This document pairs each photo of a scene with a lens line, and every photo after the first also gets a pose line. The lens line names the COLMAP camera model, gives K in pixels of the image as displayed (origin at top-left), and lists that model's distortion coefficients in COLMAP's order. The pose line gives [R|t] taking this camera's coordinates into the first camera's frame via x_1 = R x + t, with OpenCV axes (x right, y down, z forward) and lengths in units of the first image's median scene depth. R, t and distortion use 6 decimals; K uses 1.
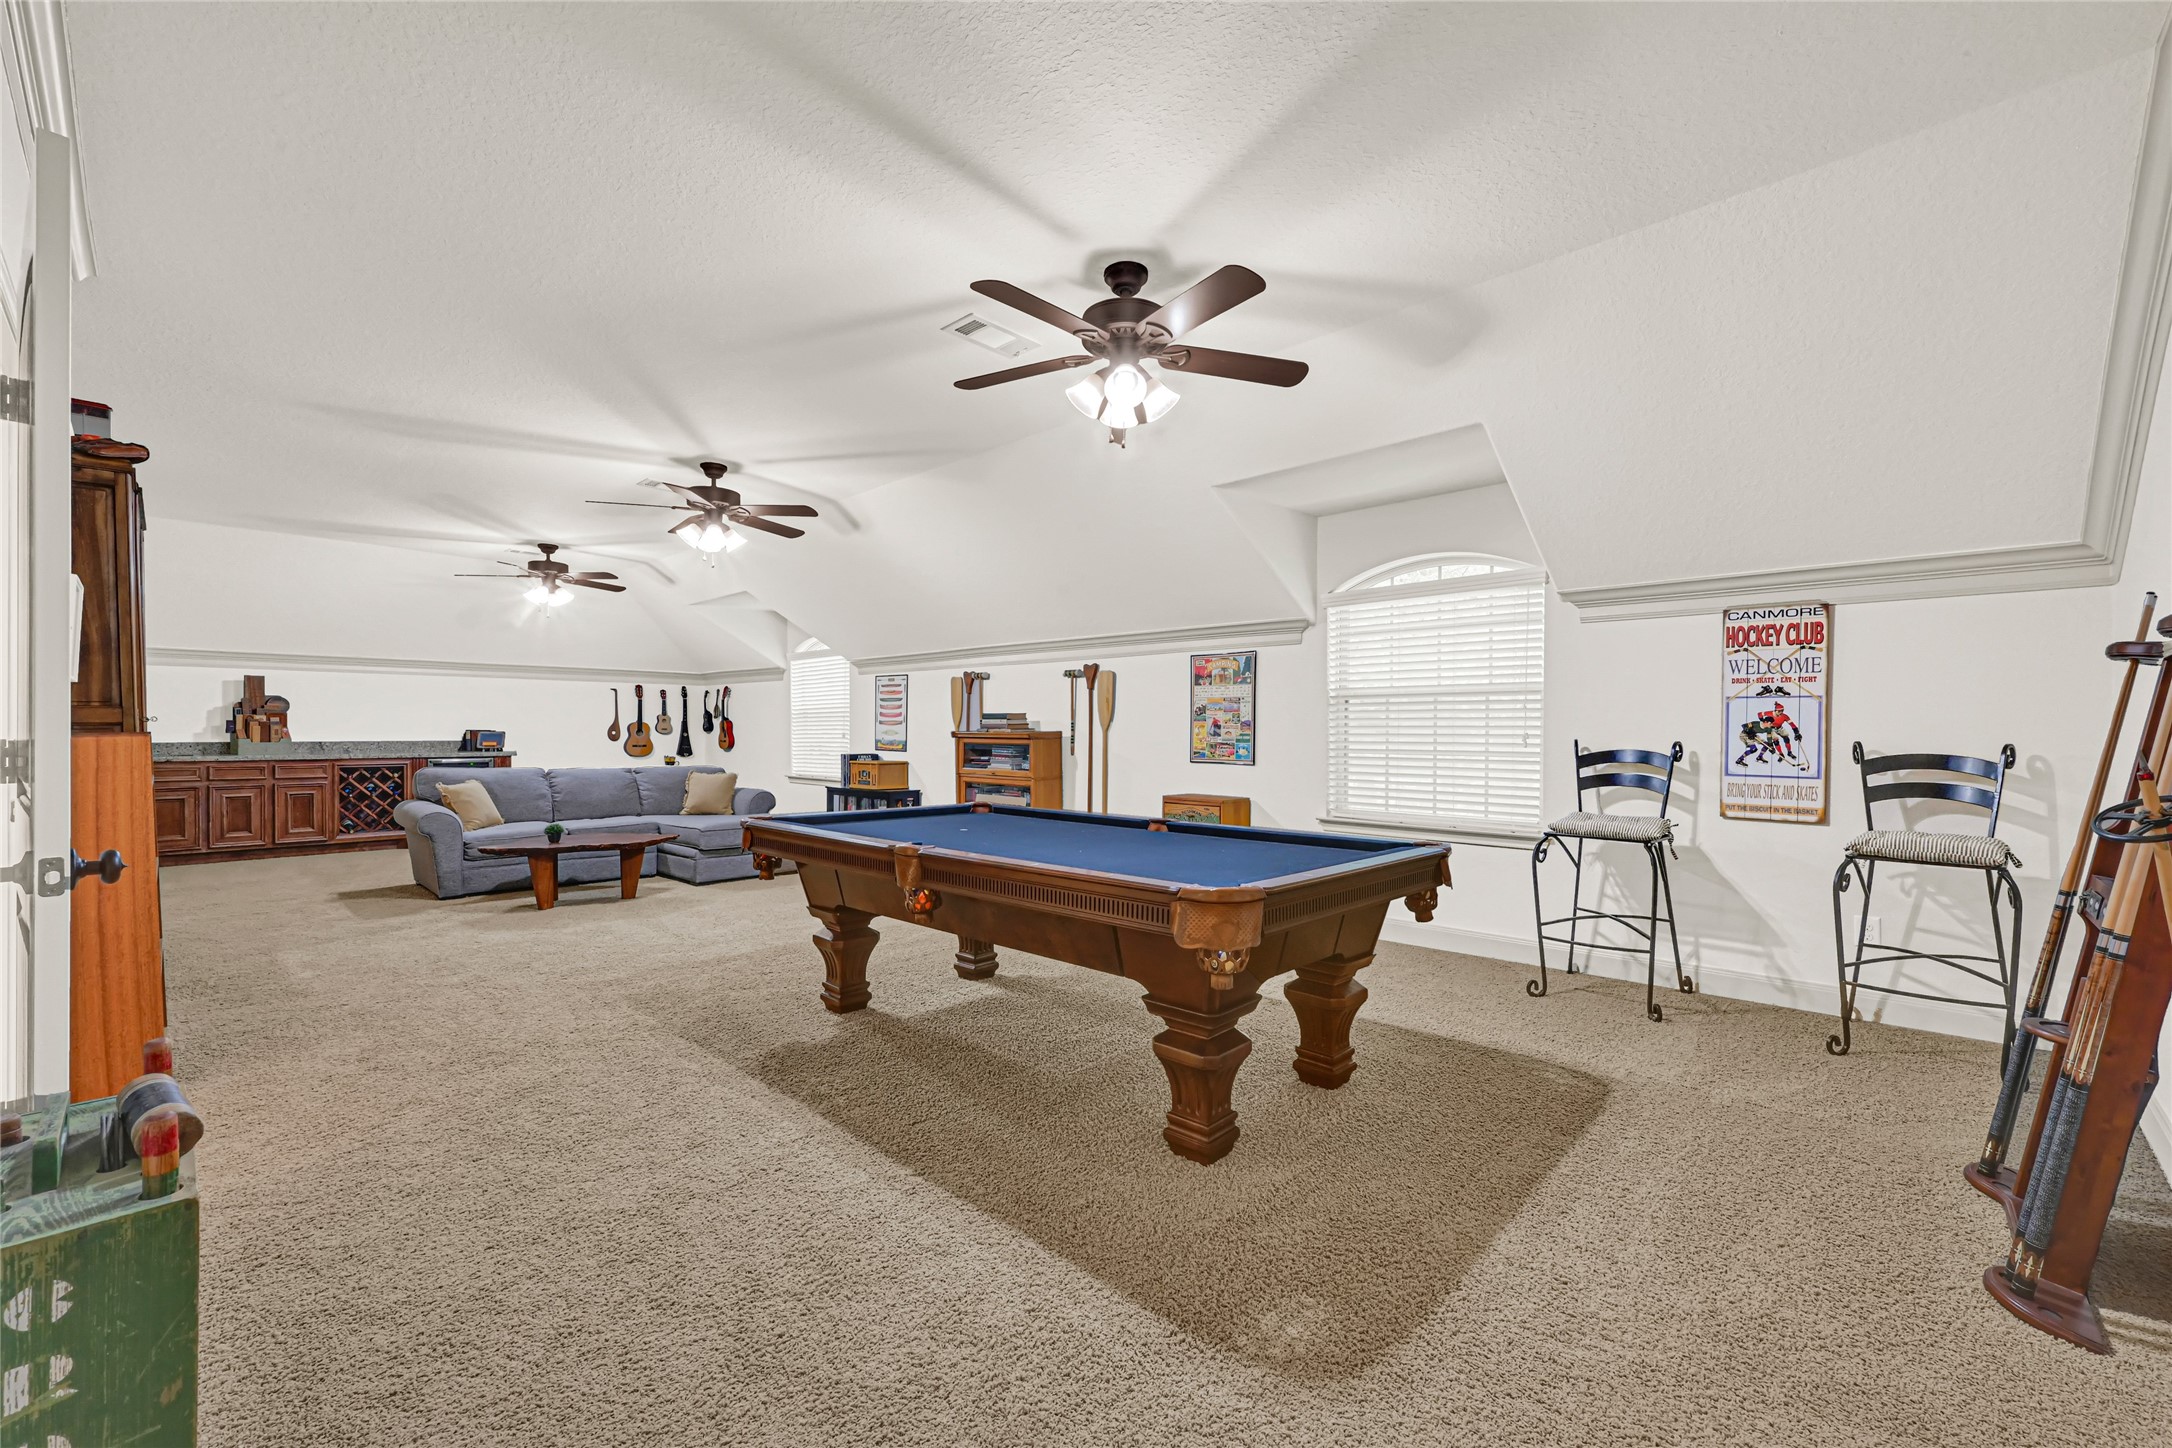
lens RADIAL K [[964.5, 0, 1126.8], [0, 964.5, 755.3], [0, 0, 1]] dist [0.002558, -0.000269]
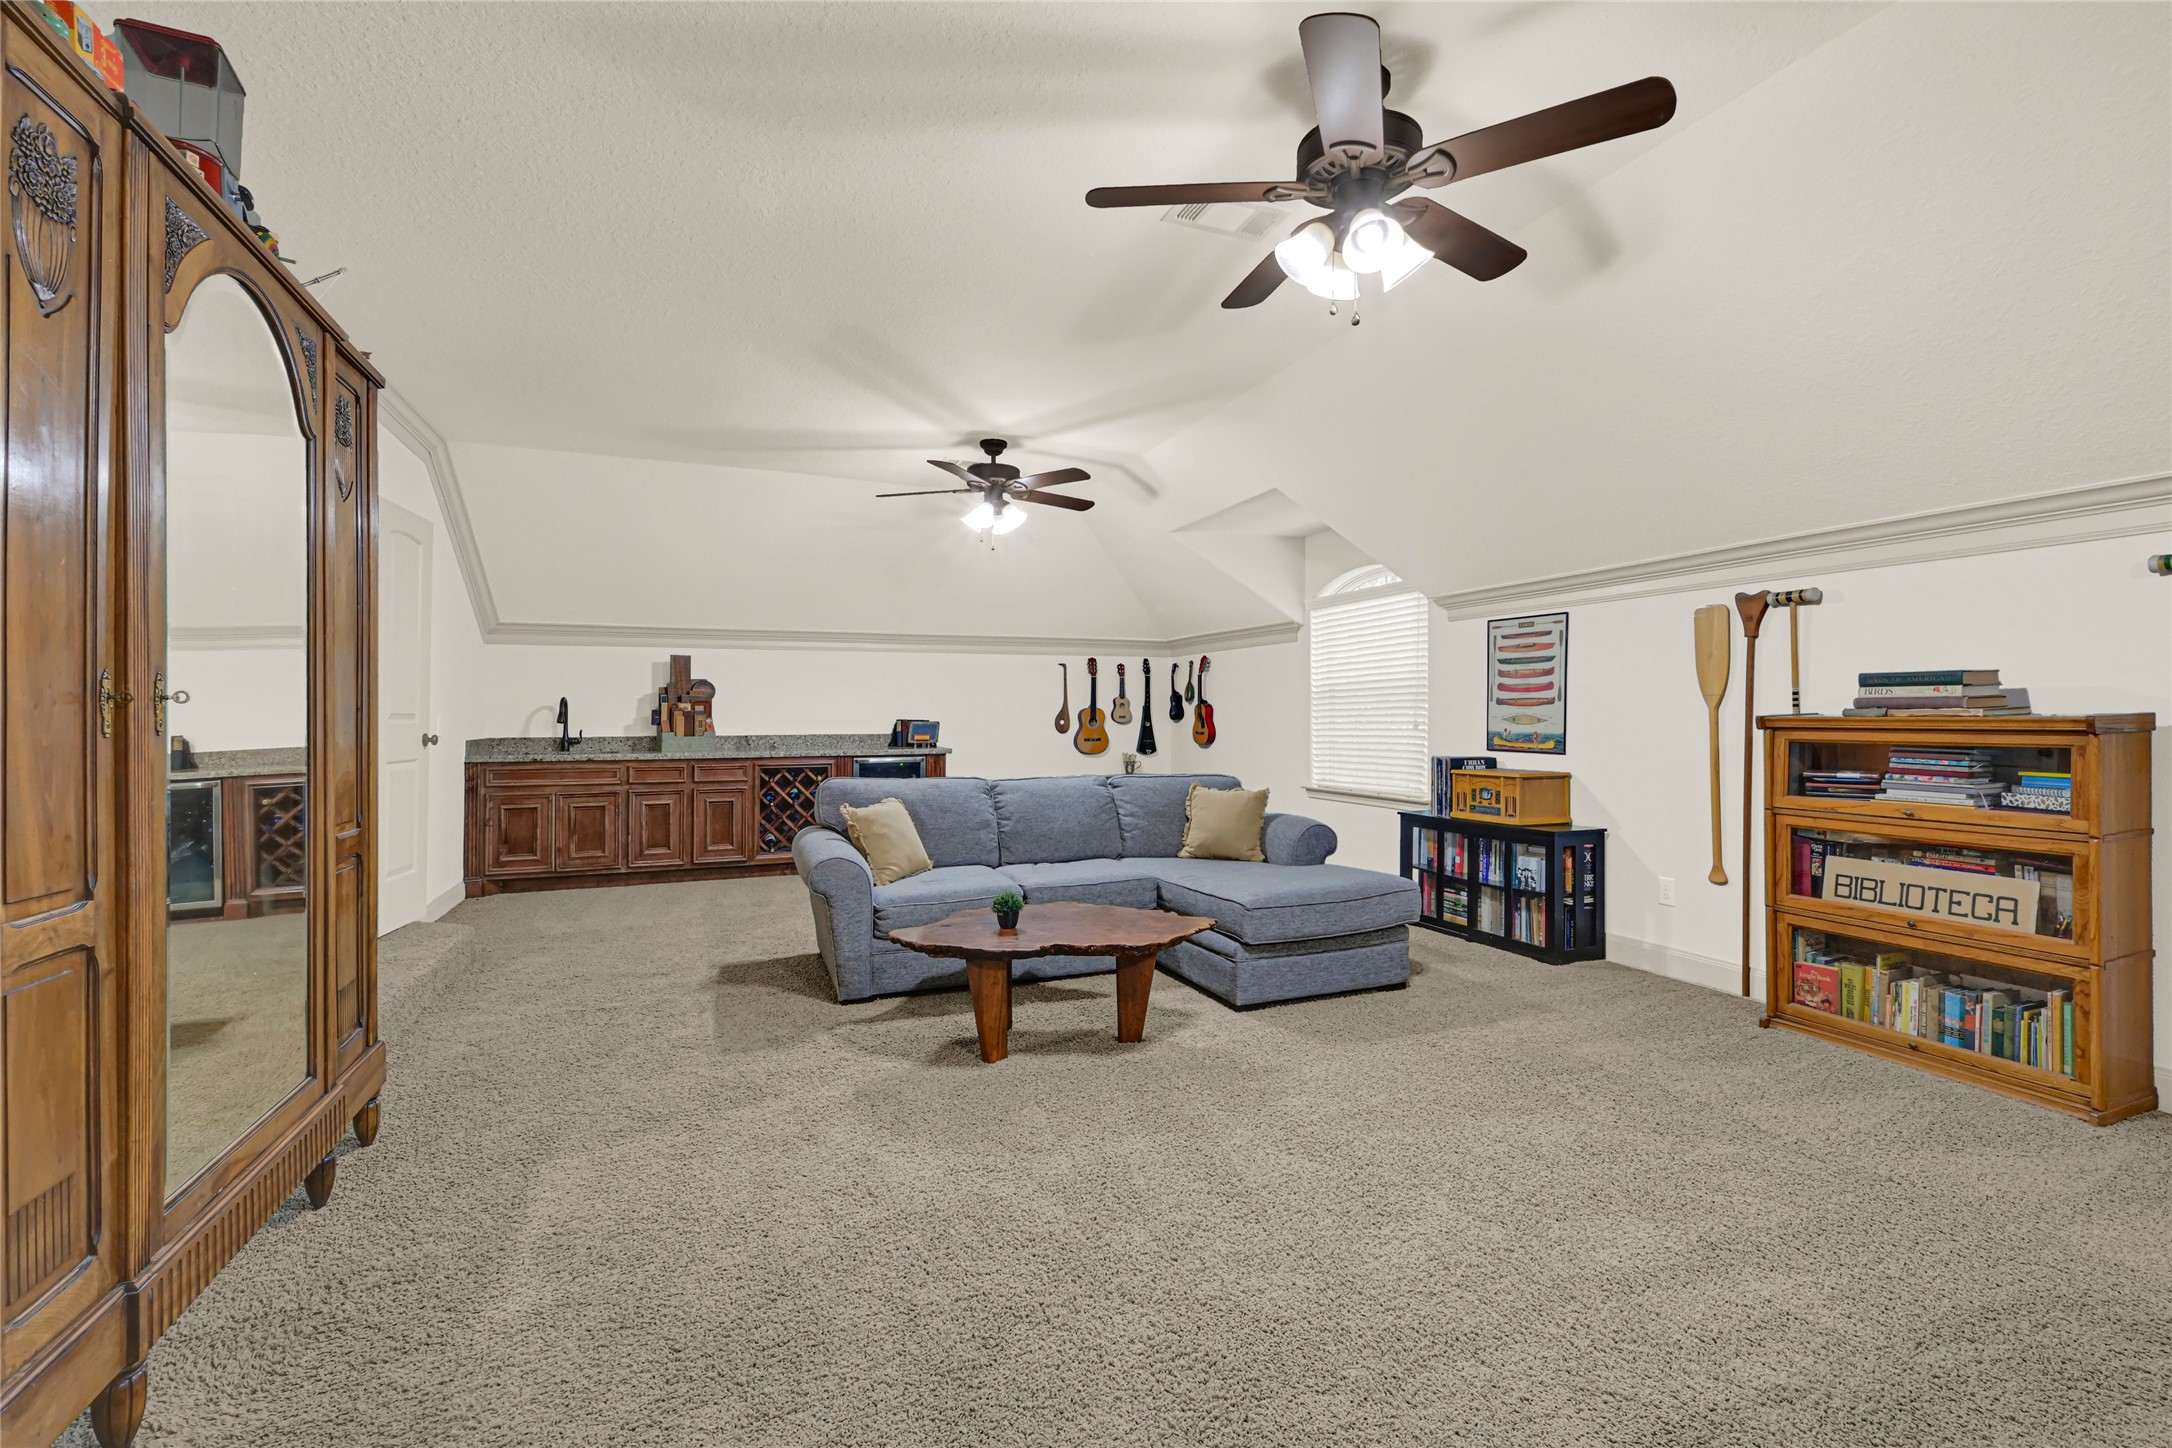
lens RADIAL K [[964.5, 0, 1079.9], [0, 964.5, 720.5], [0, 0, 1]] dist [0.002558, -0.000269]
pose [[0.907734, -0.005943, -0.419503, -0.249149], [-0.003792, 0.999743, -0.022367, -0.009823], [0.419528, 0.021894, 0.907478, 0.396638]]
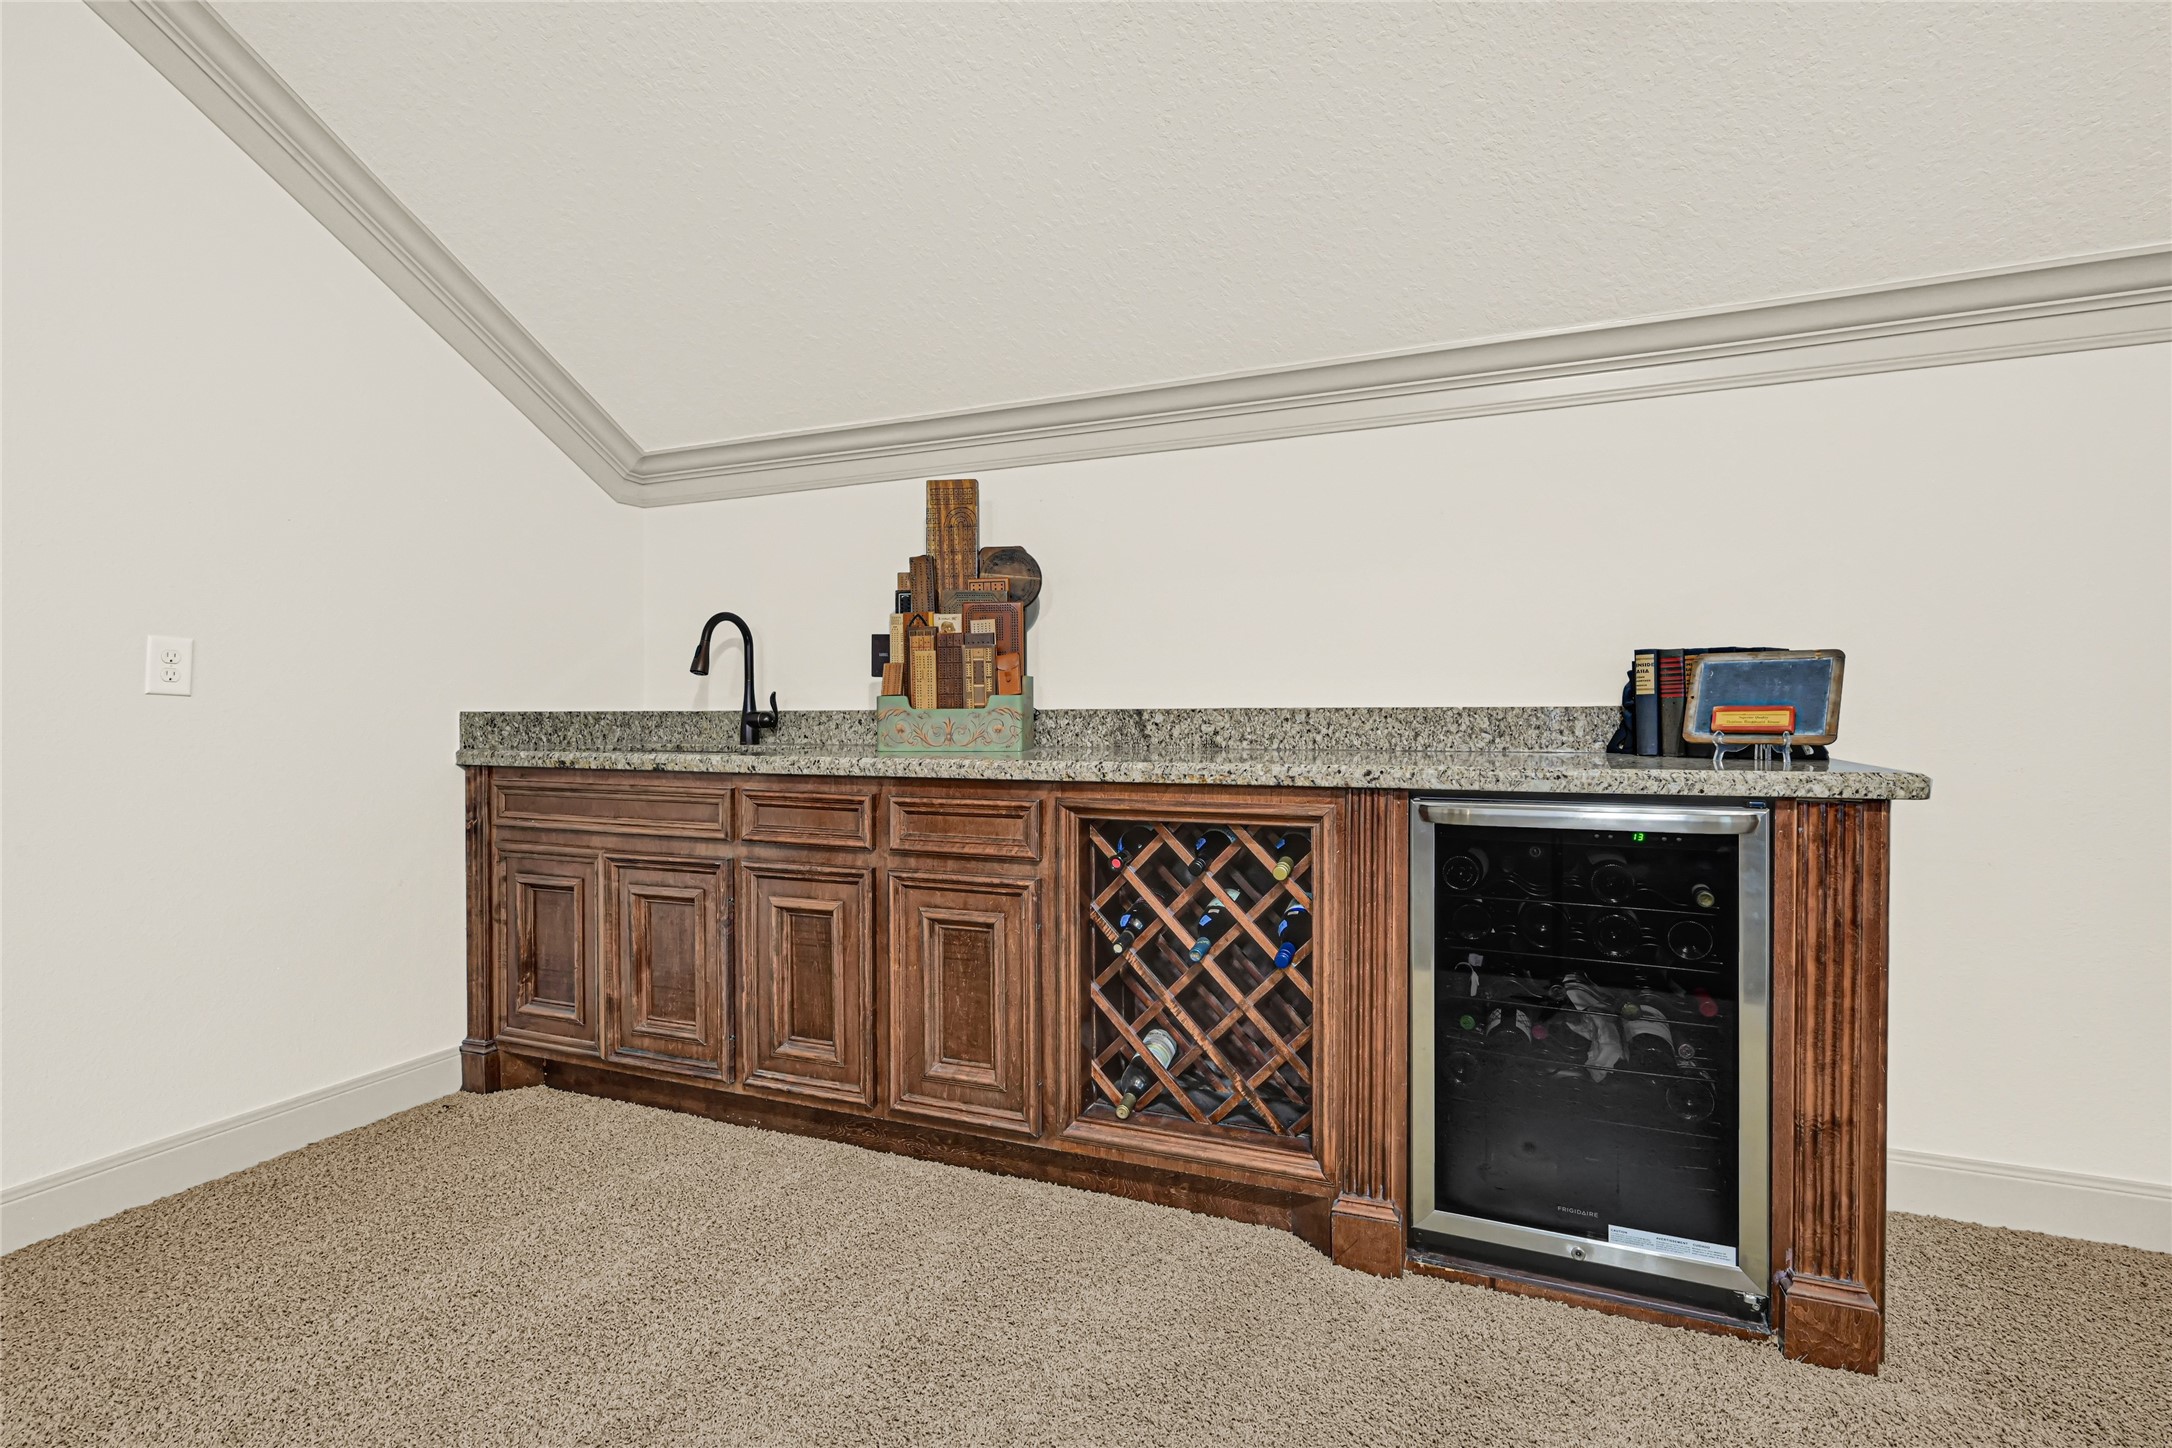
lens RADIAL K [[1052.4, 0, 1084.3], [0, 1052.4, 723.6], [0, 0, 1]] dist [-0.001257, -0.000253]
pose [[0.365990, -0.002939, -0.930614, -0.592069], [-0.025803, 0.999578, -0.013305, -0.006167], [0.930261, 0.028882, 0.365760, 0.918945]]
